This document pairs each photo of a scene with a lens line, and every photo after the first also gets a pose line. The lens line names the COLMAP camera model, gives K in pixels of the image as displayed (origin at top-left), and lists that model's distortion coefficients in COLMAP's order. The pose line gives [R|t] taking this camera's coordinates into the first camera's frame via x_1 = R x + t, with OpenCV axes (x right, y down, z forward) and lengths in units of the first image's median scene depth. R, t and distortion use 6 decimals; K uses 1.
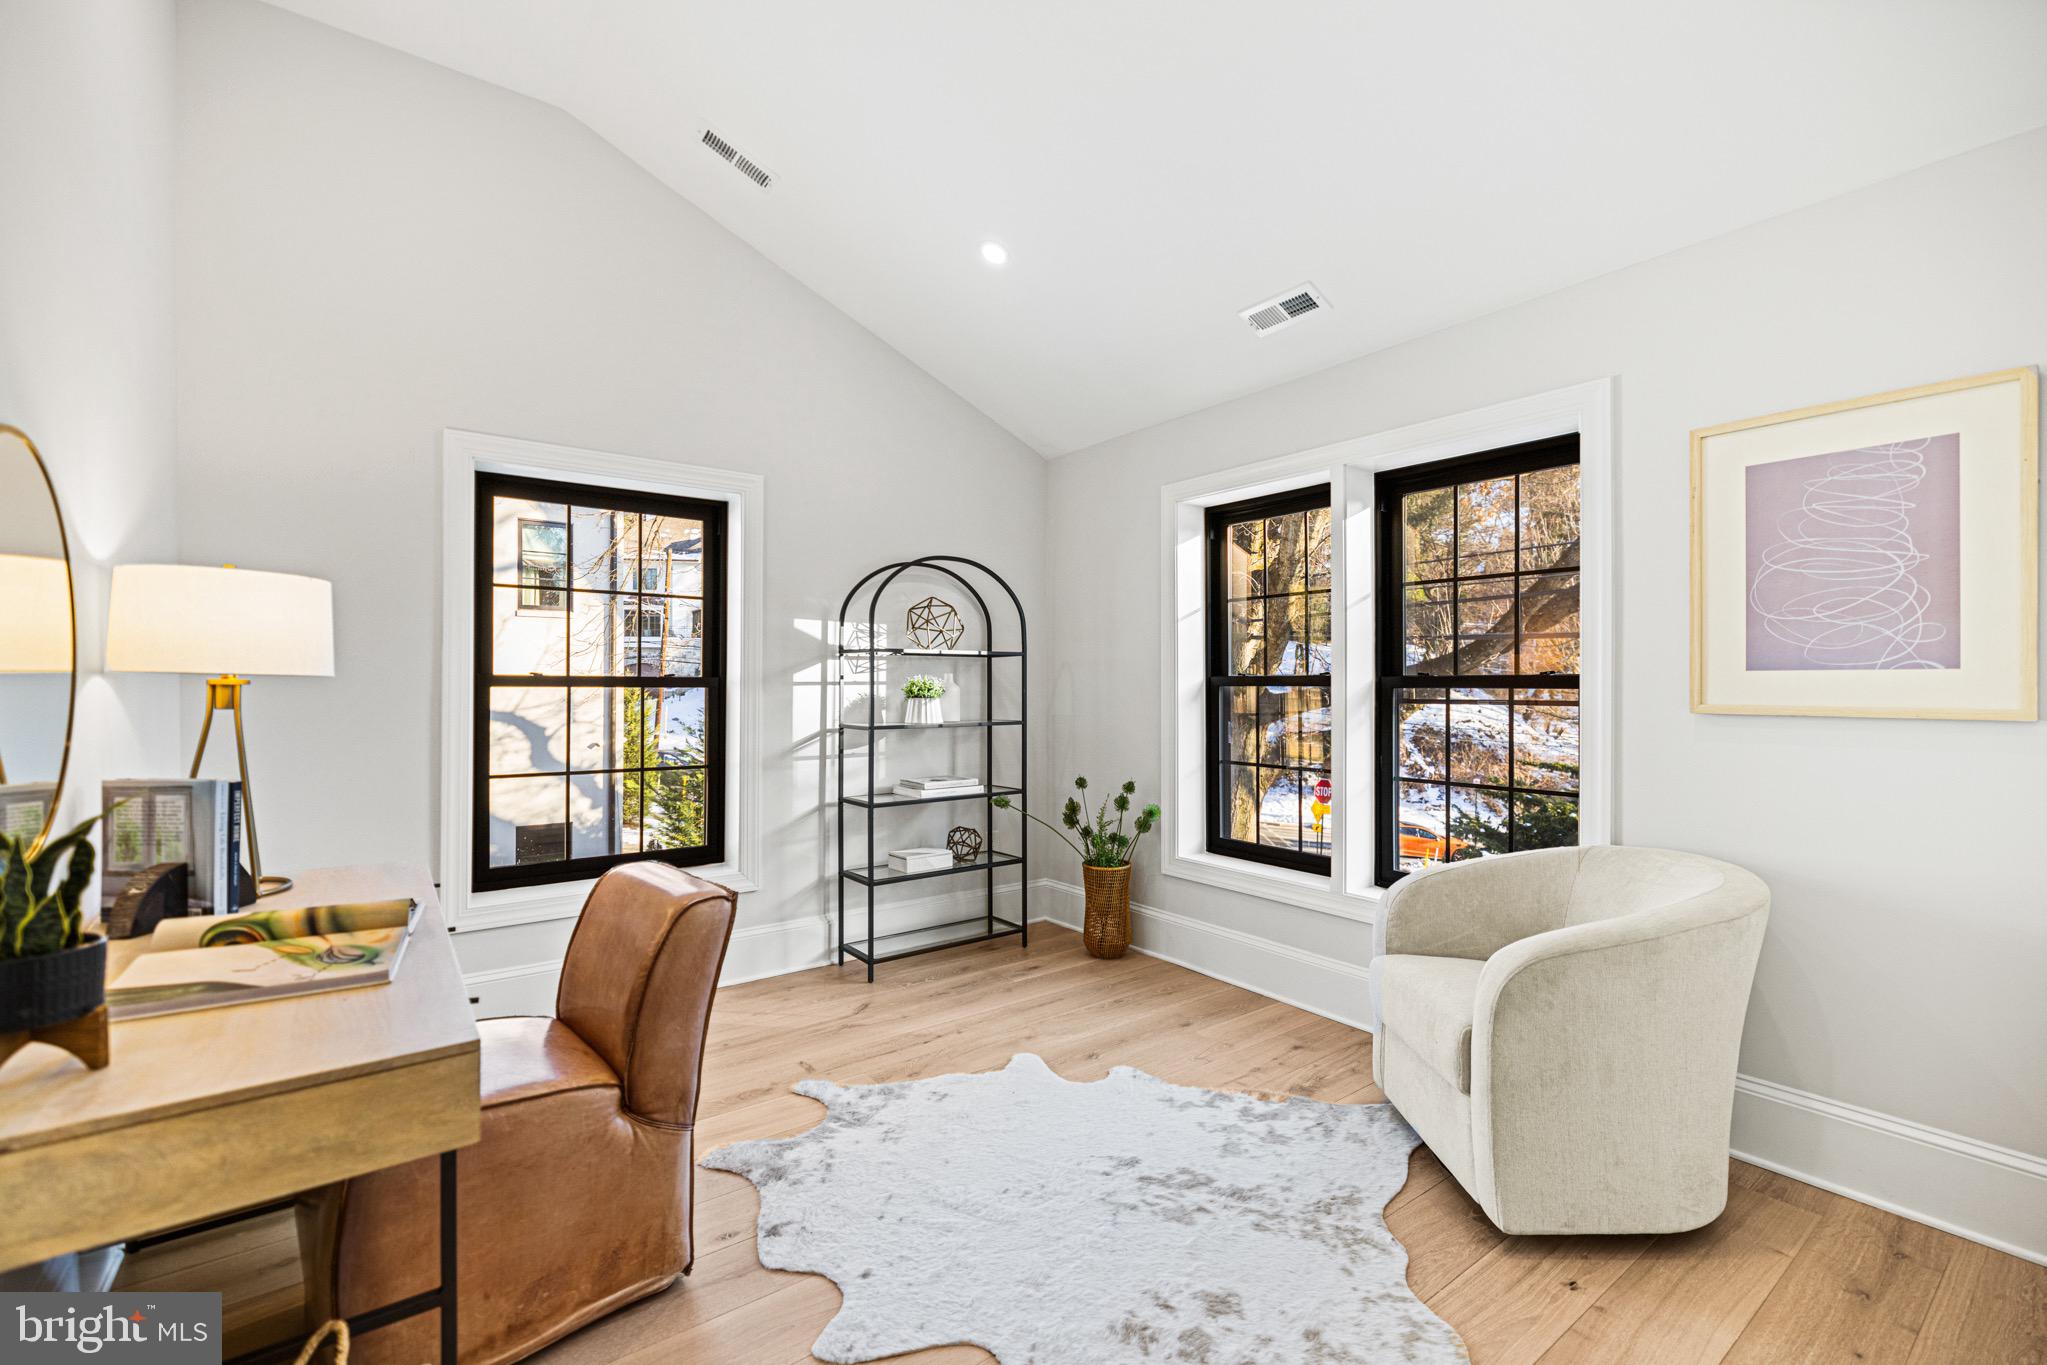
lens RADIAL K [[882.5, 0, 1058.3], [0, 882.5, 683.3], [0, 0, 1]] dist [0.000389, -0.000002]
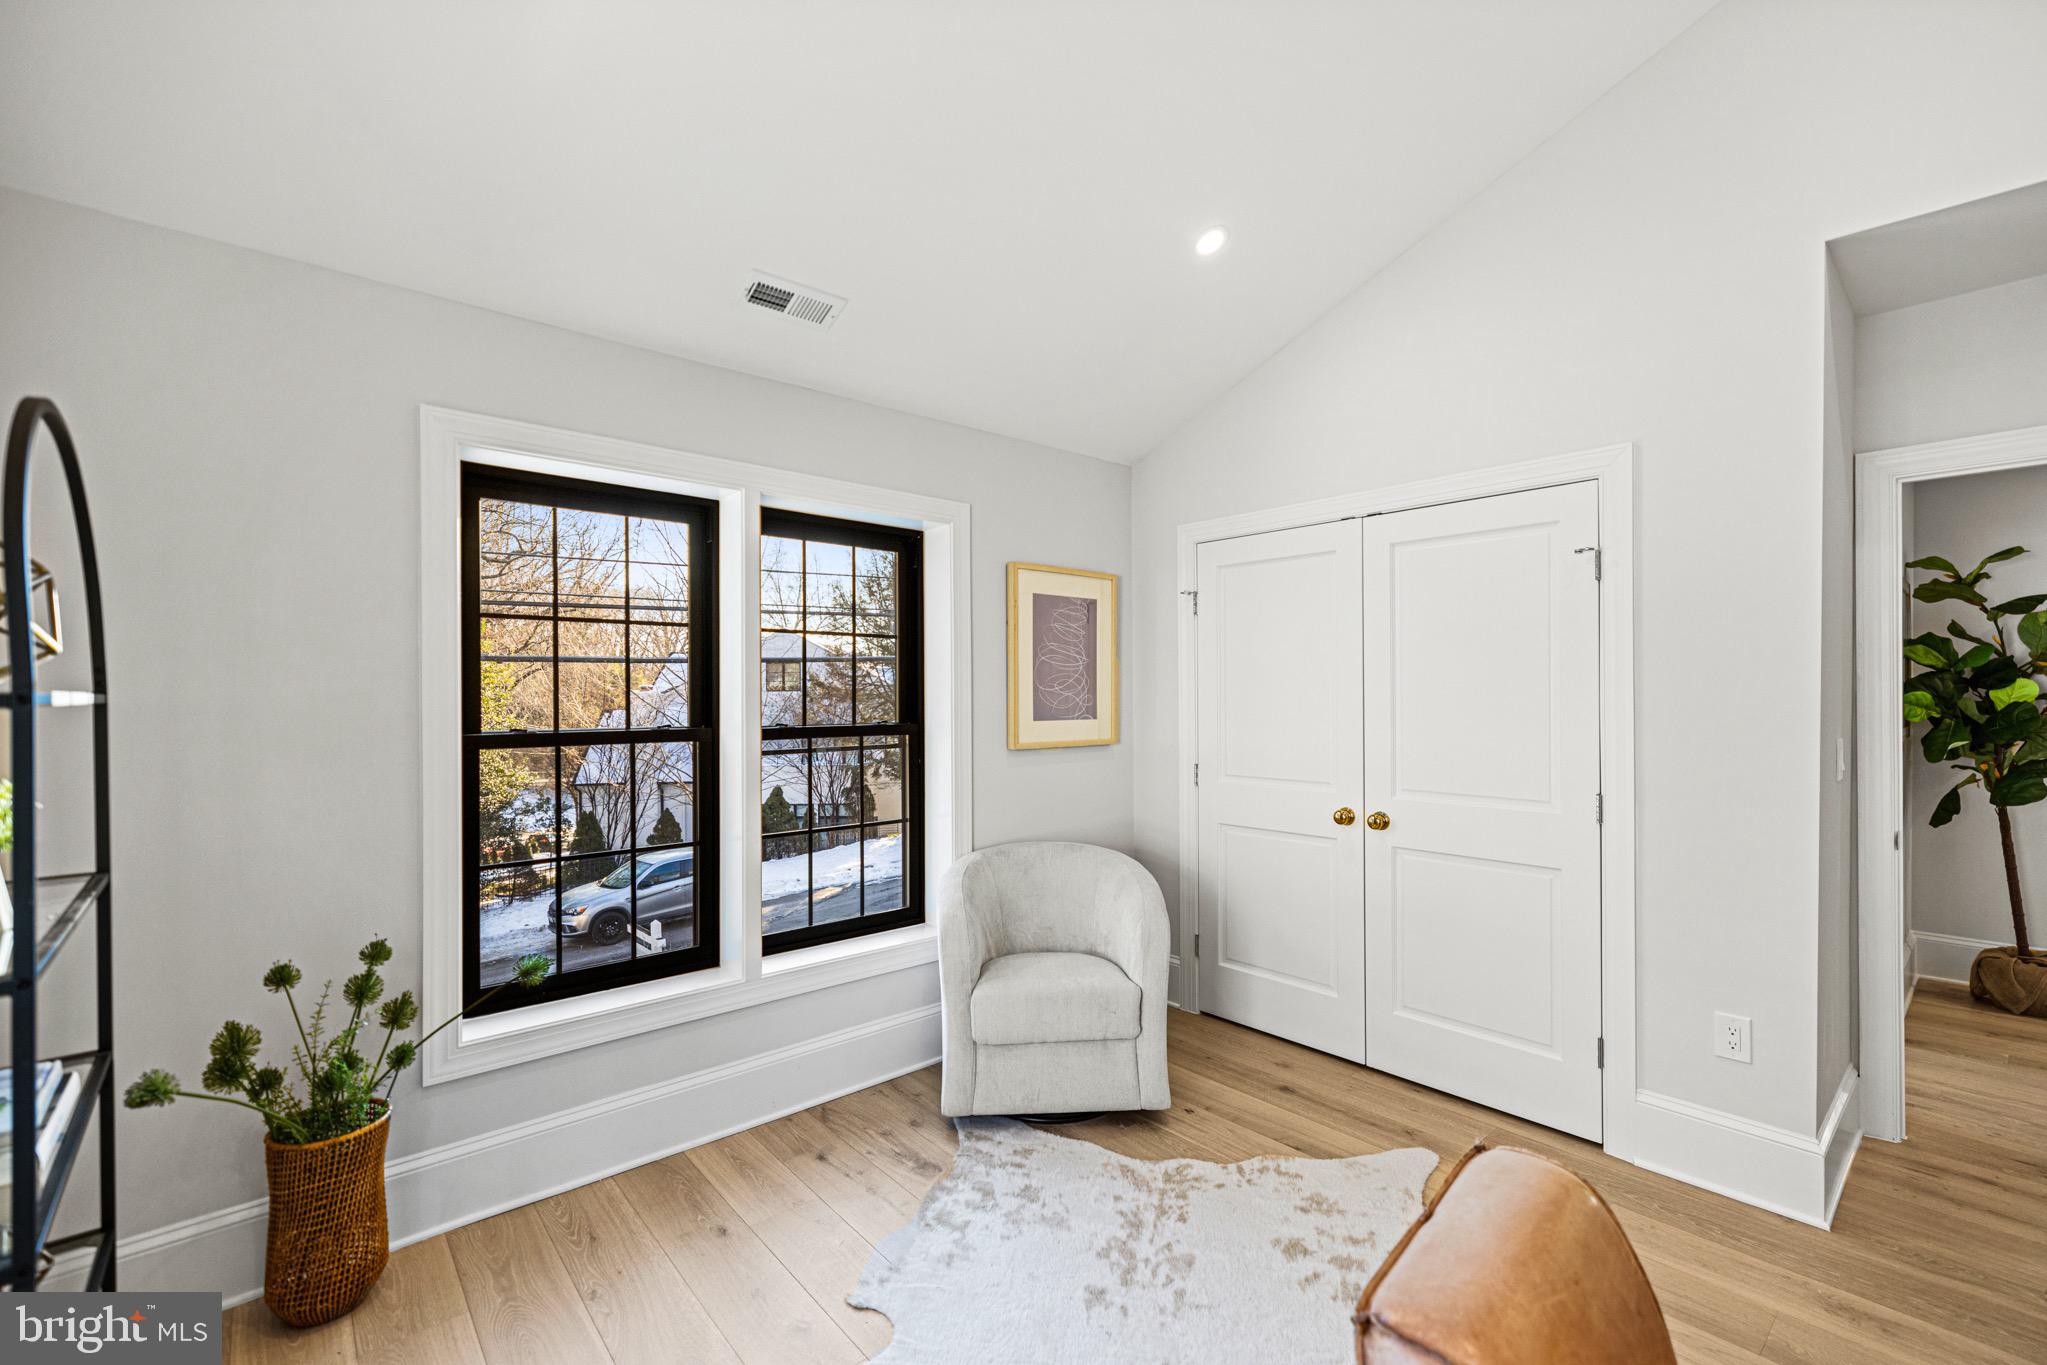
lens RADIAL K [[867.3, 0, 1016.5], [0, 867.3, 689.9], [0, 0, 1]] dist [0.001914, -0.000020]
pose [[-0.052377, 0.002361, 0.998625, -0.714690], [-0.002975, 0.999992, -0.002521, -0.060559], [-0.998623, -0.003103, -0.052369, 1.012403]]
